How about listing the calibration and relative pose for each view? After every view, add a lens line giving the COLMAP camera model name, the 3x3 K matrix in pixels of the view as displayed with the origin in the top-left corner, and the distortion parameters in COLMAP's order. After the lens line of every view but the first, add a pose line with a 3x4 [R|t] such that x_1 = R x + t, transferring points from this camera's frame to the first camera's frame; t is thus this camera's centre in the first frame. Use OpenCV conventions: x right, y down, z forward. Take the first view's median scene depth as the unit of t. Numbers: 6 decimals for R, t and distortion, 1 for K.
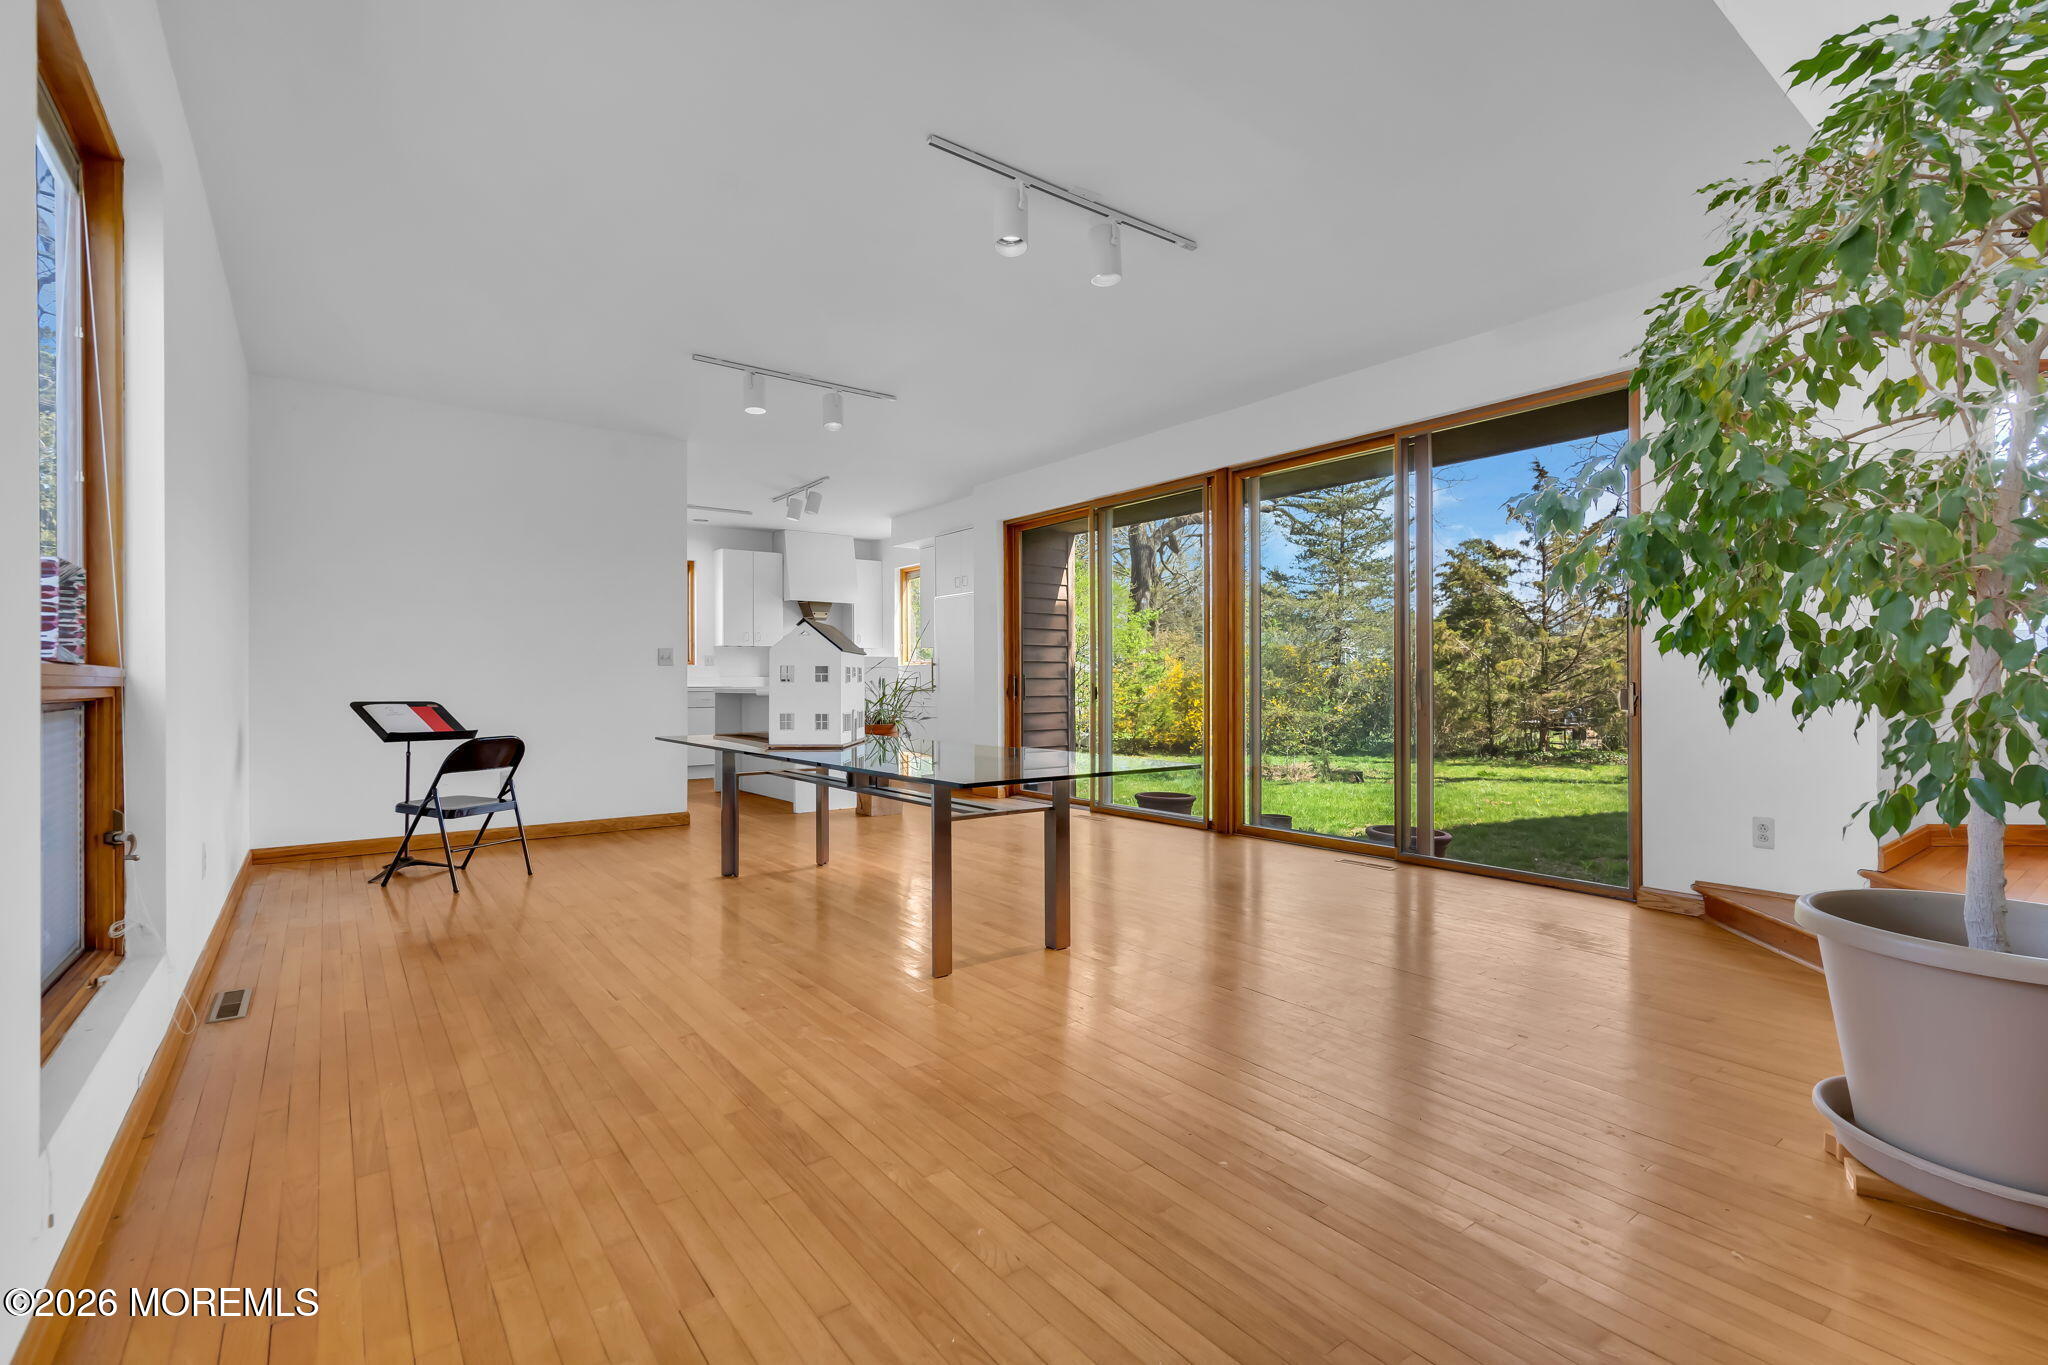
lens RADIAL K [[929.0, 0, 1021.6], [0, 929.0, 682.4], [0, 0, 1]] dist [0.004263, -0.000086]
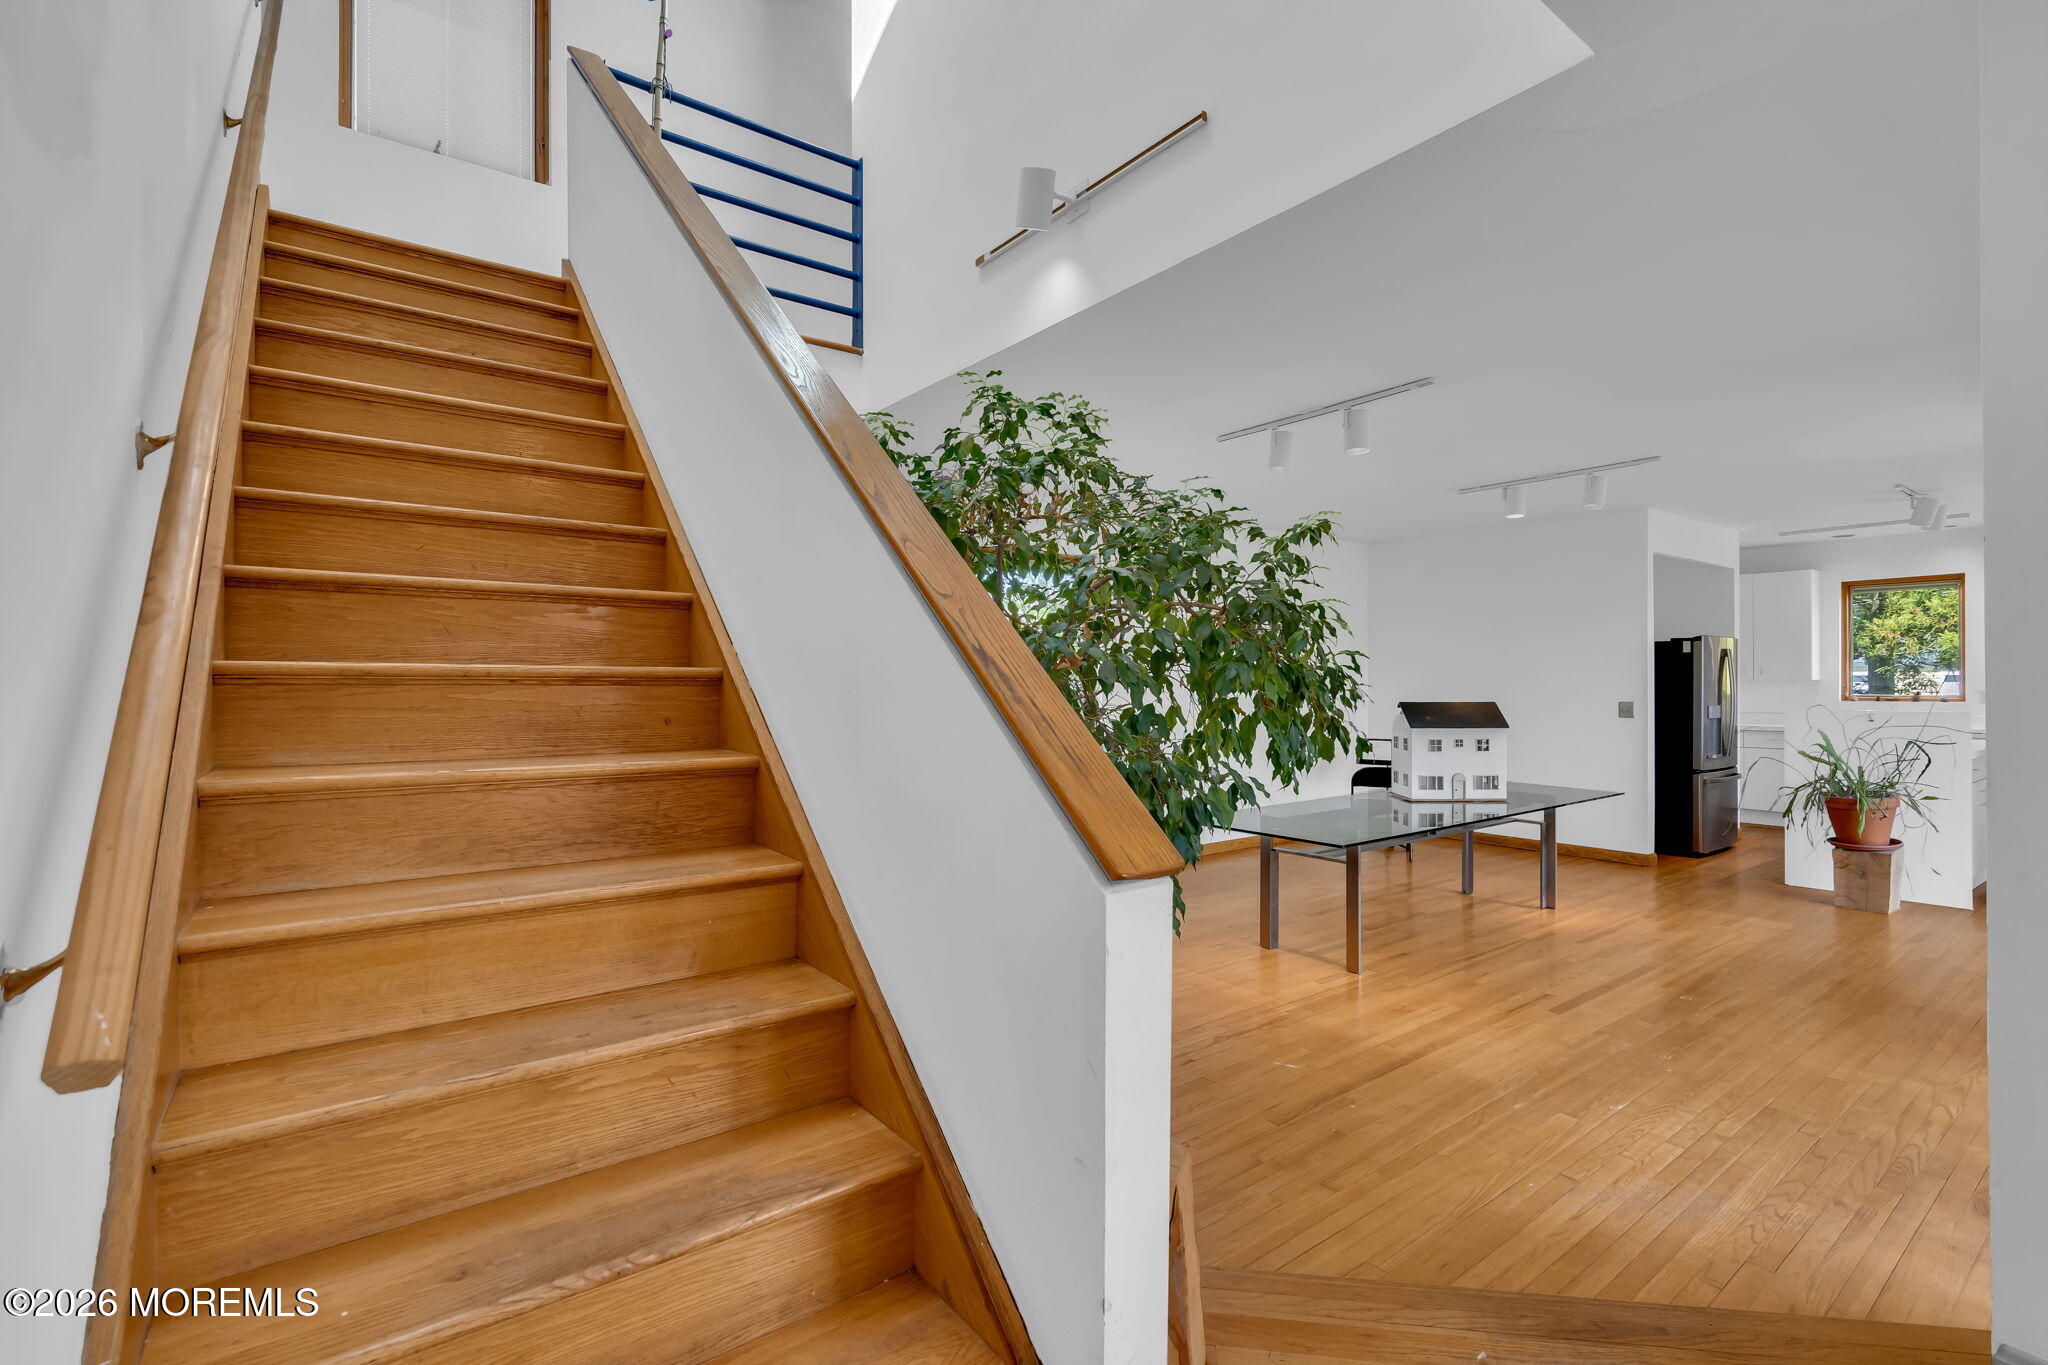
lens RADIAL K [[929.0, 0, 1021.8], [0, 929.0, 679.4], [0, 0, 1]] dist [0.004263, -0.000086]
pose [[0.009538, -0.000576, -0.999954, 0.977678], [-0.000100, 1.000000, -0.000577, -0.092206], [0.999955, 0.000106, 0.009538, 0.395766]]
